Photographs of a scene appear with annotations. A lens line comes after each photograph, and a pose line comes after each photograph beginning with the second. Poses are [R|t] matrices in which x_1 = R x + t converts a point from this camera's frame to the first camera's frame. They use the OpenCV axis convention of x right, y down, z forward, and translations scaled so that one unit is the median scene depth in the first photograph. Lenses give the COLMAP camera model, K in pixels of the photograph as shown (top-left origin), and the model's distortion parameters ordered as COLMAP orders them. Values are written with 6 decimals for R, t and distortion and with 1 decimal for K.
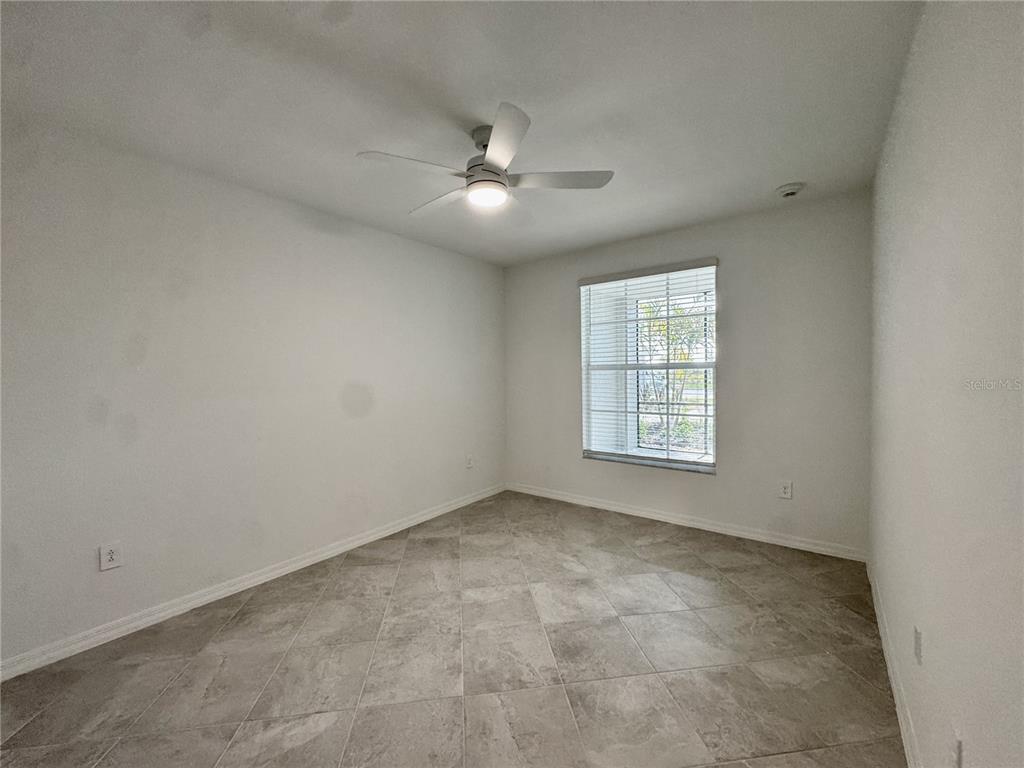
lens RADIAL K [[409.0, 0, 511.1], [0, 409.0, 382.3], [0, 0, 1]] dist [-0.001936, -0.000130]
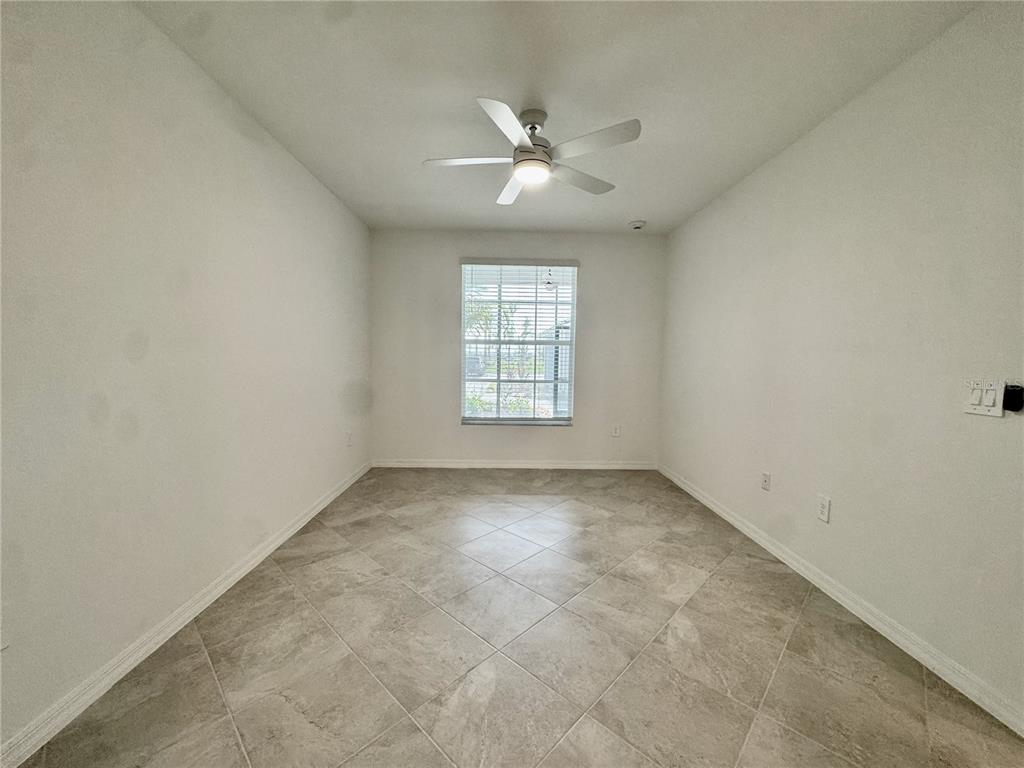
lens RADIAL K [[409.0, 0, 511.1], [0, 409.0, 382.3], [0, 0, 1]] dist [-0.001936, -0.000130]
pose [[0.777369, -0.010863, 0.628952, -0.519081], [-0.012735, 0.999374, 0.033000, 0.045878], [-0.628916, -0.033663, 0.776744, 0.105274]]
